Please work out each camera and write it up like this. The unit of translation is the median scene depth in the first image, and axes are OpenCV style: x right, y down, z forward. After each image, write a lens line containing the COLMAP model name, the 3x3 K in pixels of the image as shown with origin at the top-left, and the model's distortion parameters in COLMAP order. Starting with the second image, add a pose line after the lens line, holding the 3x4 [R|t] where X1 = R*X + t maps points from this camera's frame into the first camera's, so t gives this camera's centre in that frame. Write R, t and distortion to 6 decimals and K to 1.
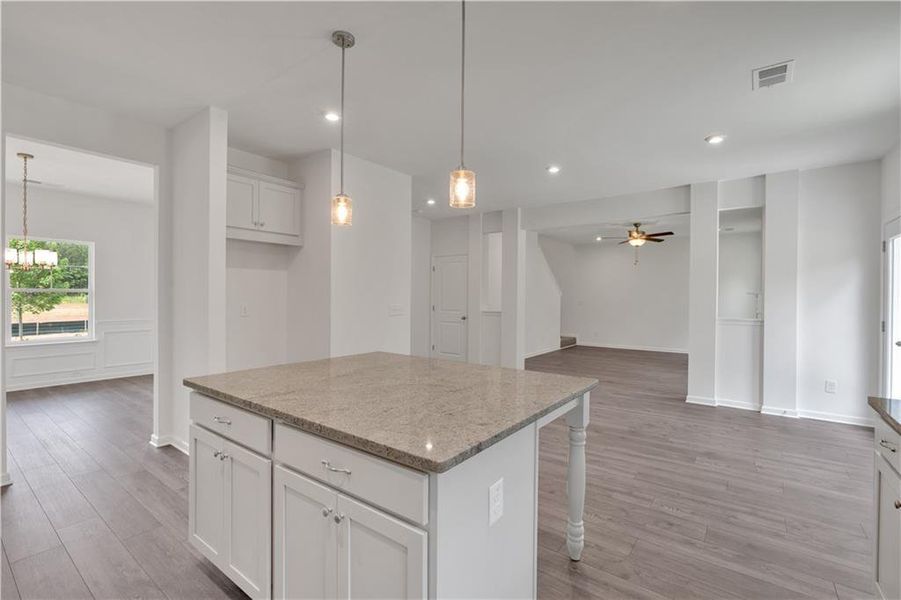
lens RADIAL K [[402.5, 0, 442.1], [0, 402.5, 293.4], [0, 0, 1]] dist [0.000786, 0.000381]
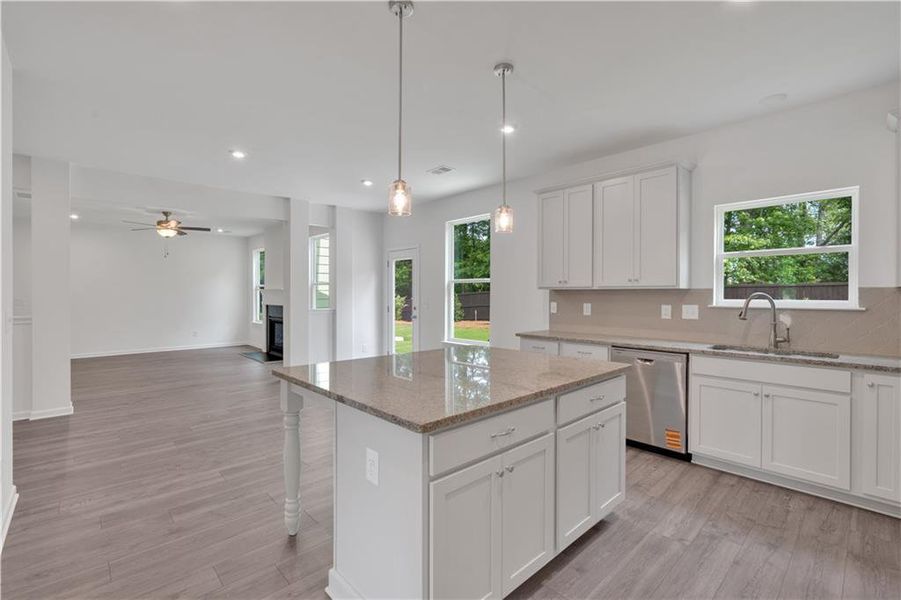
lens RADIAL K [[402.5, 0, 447.6], [0, 402.5, 297.4], [0, 0, 1]] dist [0.000786, 0.000381]
pose [[0.160671, -0.022836, 0.986744, -0.723343], [-0.001656, 0.999725, 0.023406, -0.003467], [-0.987007, -0.005395, 0.160589, 0.484601]]
